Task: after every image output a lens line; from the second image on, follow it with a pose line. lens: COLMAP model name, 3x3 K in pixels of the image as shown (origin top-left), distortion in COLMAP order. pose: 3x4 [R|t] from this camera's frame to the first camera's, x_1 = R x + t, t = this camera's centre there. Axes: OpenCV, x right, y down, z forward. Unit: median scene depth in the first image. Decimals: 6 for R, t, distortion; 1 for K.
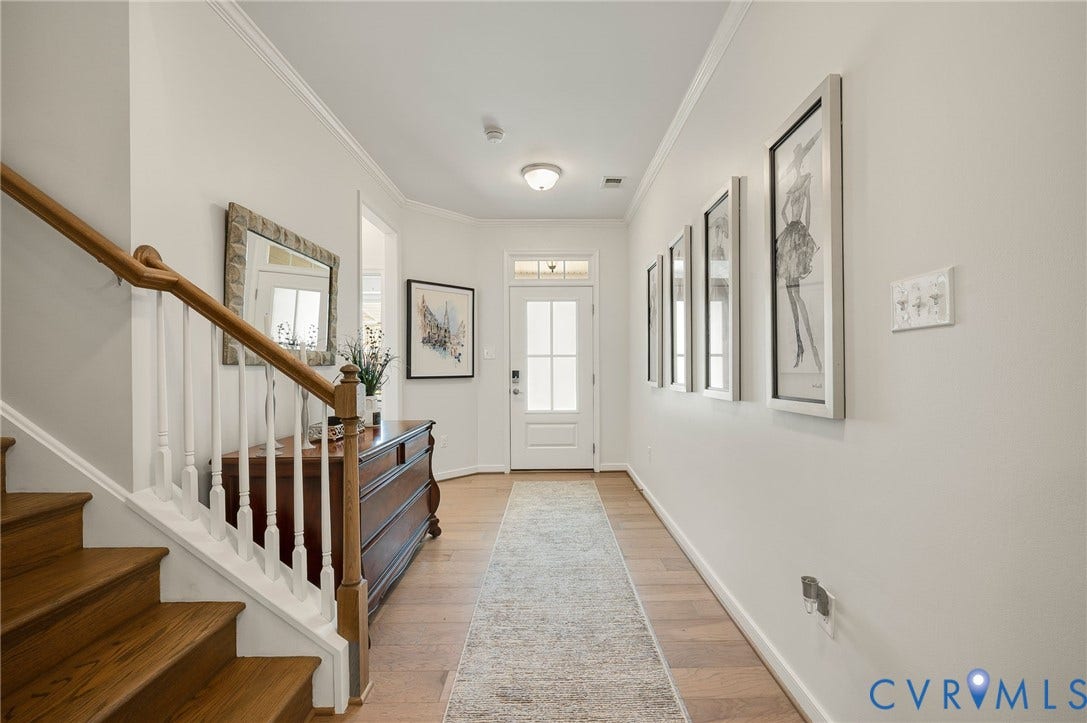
lens RADIAL K [[433.5, 0, 545.1], [0, 433.5, 367.5], [0, 0, 1]] dist [0.005714, -0.000743]
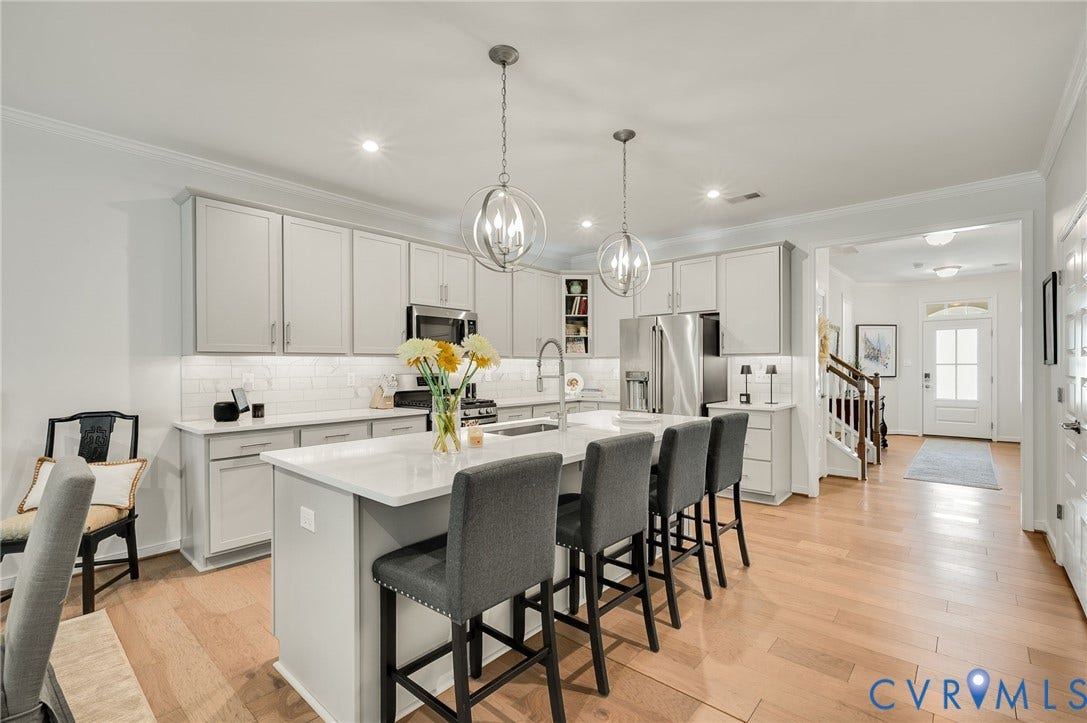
lens RADIAL K [[481.8, 0, 544.4], [0, 481.8, 369.0], [0, 0, 1]] dist [-0.012599, 0.000078]
pose [[0.753582, 0.004260, -0.657340, 0.029754], [-0.000429, 0.999982, 0.005989, -0.020200], [0.657354, -0.004231, 0.753570, -1.364289]]
